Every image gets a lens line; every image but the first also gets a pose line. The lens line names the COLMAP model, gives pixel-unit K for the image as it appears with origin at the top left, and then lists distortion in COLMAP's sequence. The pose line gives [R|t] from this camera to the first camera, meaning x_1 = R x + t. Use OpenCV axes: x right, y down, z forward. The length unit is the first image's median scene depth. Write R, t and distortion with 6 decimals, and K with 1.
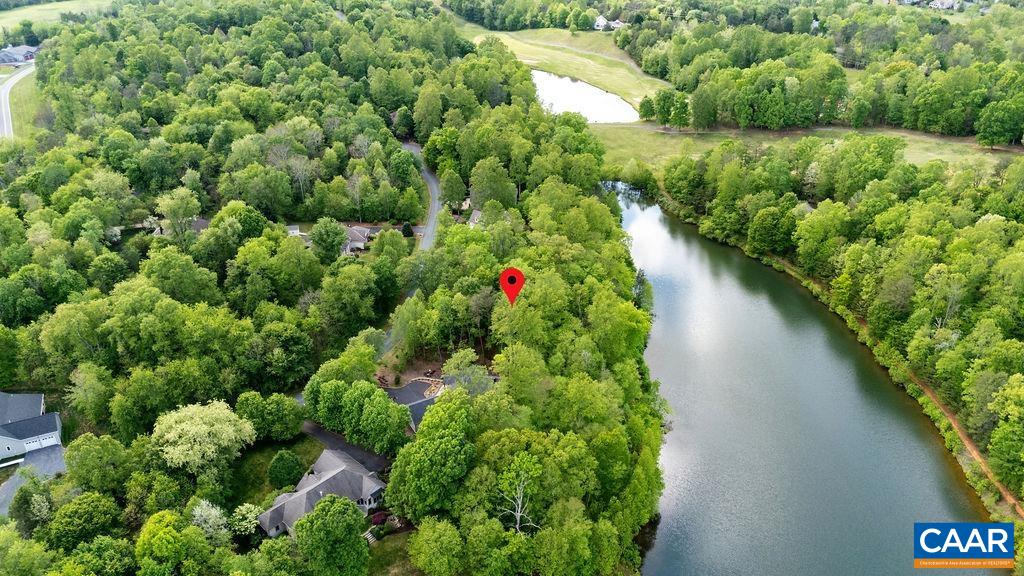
lens RADIAL K [[748.7, 0, 512.0], [0, 748.7, 288.0], [0, 0, 1]] dist [0.059313, -0.043213]
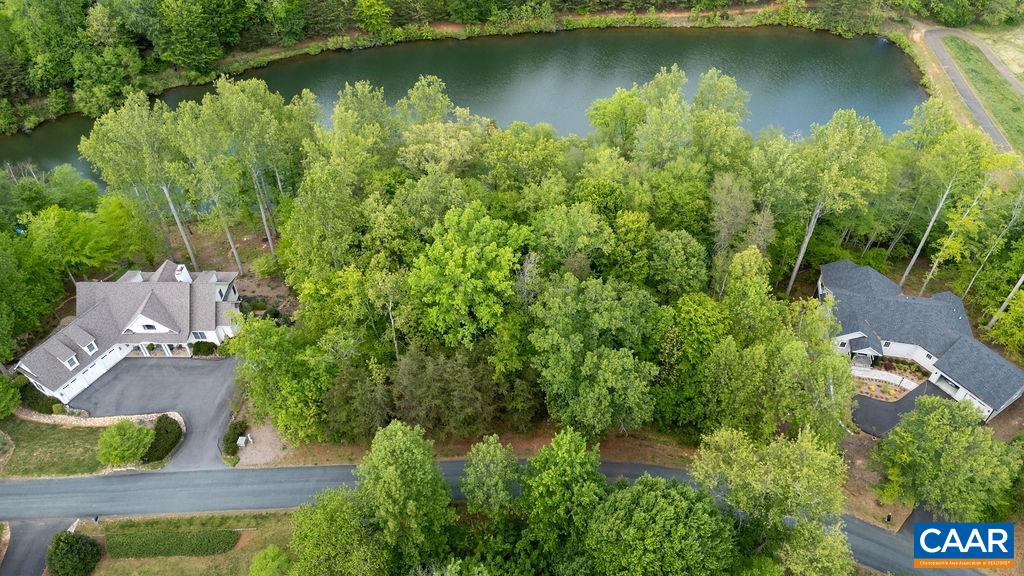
lens RADIAL K [[748.7, 0, 512.0], [0, 748.7, 288.0], [0, 0, 1]] dist [0.059313, -0.043213]
pose [[-0.058560, -0.703835, 0.707945, -0.265863], [0.485395, 0.599613, 0.636283, -0.225785], [-0.872332, 0.380894, 0.306525, 0.700442]]
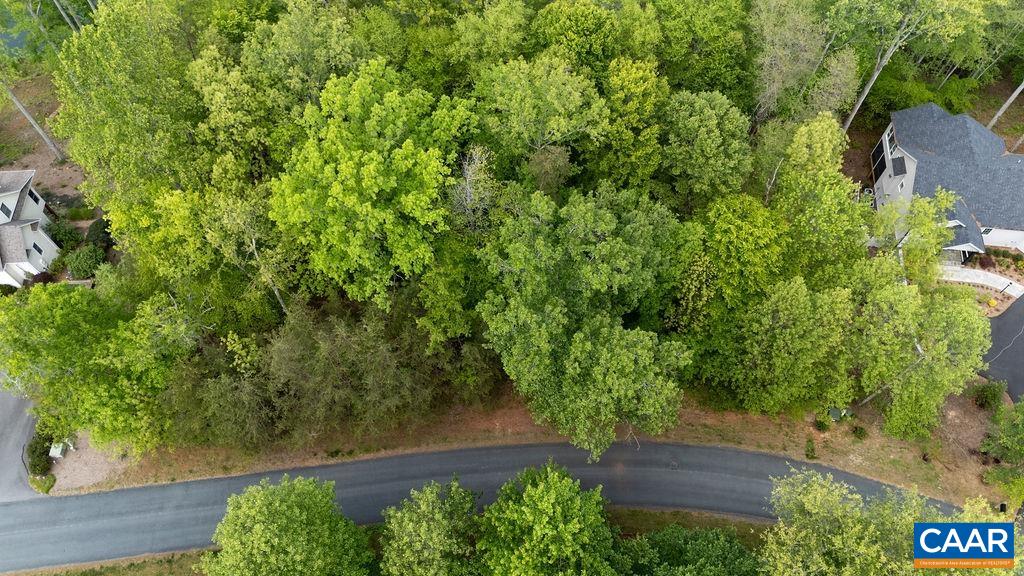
lens RADIAL K [[748.7, 0, 512.0], [0, 748.7, 288.0], [0, 0, 1]] dist [0.059313, -0.043213]
pose [[-0.133717, -0.861453, 0.489917, -0.174185], [0.475439, 0.377989, 0.794407, -0.173295], [-0.869527, 0.339151, 0.359025, 0.716376]]
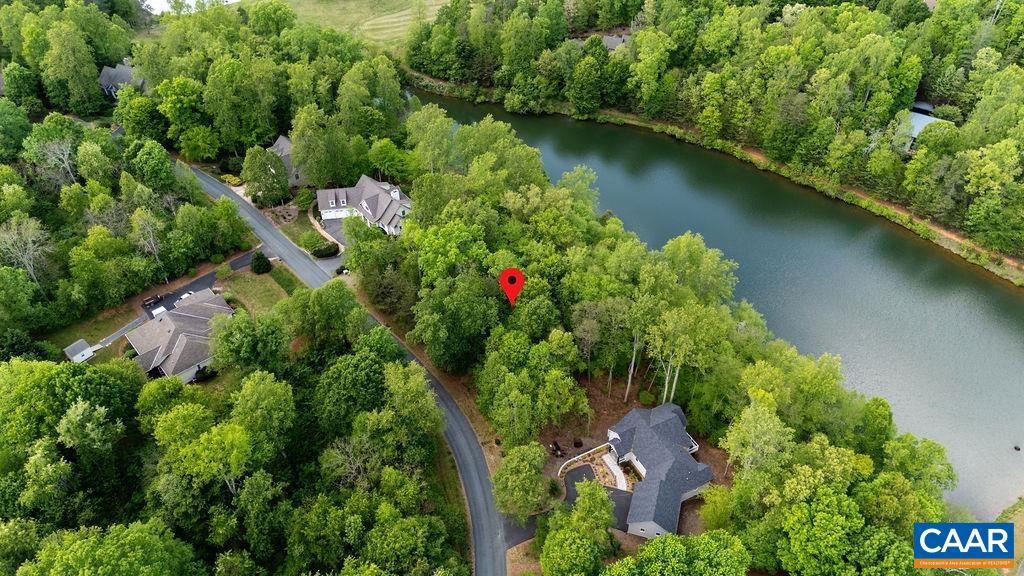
lens RADIAL K [[748.7, 0, 512.0], [0, 748.7, 288.0], [0, 0, 1]] dist [0.059313, -0.043213]
pose [[0.738888, -0.448974, 0.502460, -0.298030], [0.329732, 0.891217, 0.311463, -0.177711], [-0.587640, -0.064459, 0.806551, 0.335620]]
